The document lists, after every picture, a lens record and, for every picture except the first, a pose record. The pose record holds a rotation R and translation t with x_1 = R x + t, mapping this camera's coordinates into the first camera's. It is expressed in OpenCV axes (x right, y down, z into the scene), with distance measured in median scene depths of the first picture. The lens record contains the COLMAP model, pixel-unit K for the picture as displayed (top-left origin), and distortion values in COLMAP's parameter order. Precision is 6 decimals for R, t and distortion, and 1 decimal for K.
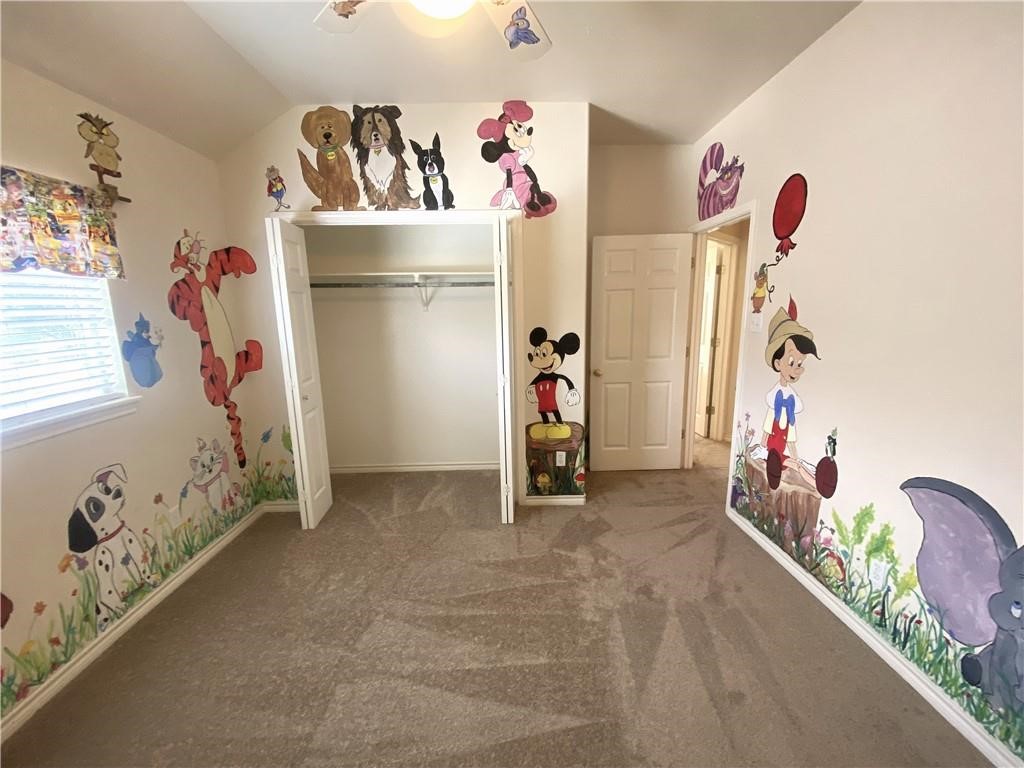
lens RADIAL K [[417.1, 0, 511.7], [0, 417.1, 381.2], [0, 0, 1]] dist [0.045909, -0.034051]
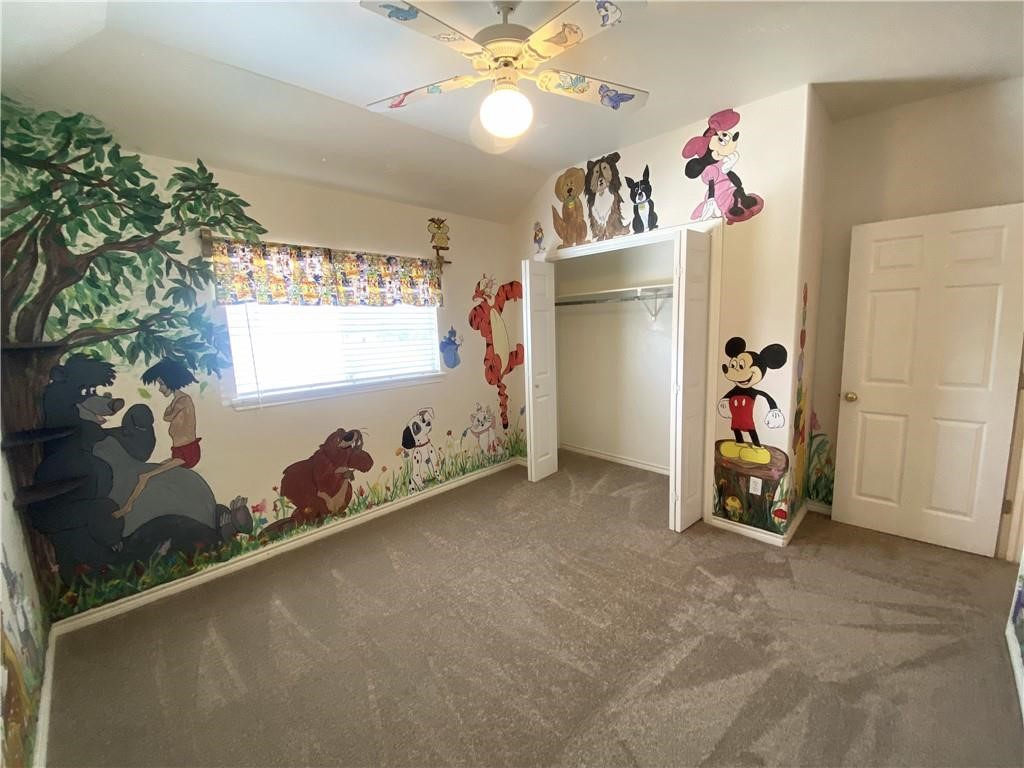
lens RADIAL K [[417.1, 0, 511.7], [0, 417.1, 381.2], [0, 0, 1]] dist [0.045909, -0.034051]
pose [[0.688630, 0.094072, -0.718985, 0.441563], [-0.106222, 0.993939, 0.028309, -0.006346], [0.717290, 0.056877, 0.694449, -0.010499]]
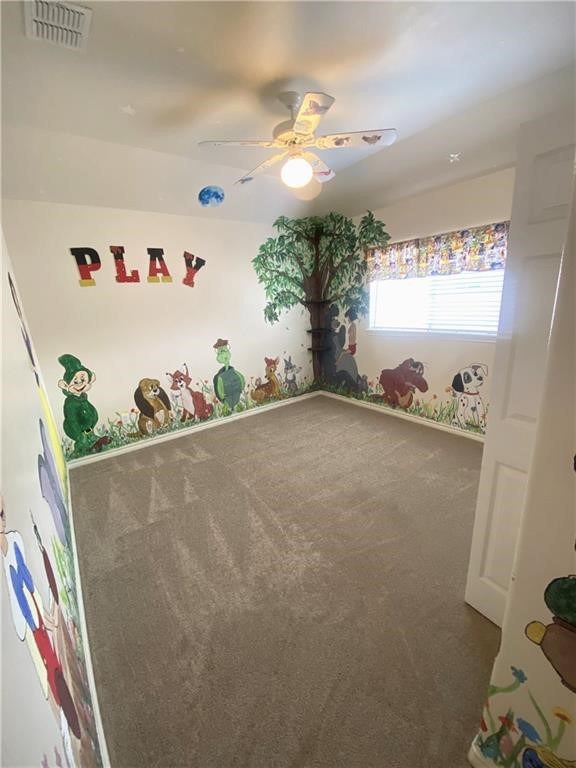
lens RADIAL K [[311.7, 0, 284.8], [0, 311.7, 388.2], [0, 0, 1]] dist [0.000647, -0.000046]
pose [[-0.814925, 0.222062, -0.535338, 0.502117], [-0.027620, 0.907756, 0.418589, -0.224218], [0.578908, 0.355905, -0.733619, 1.154279]]
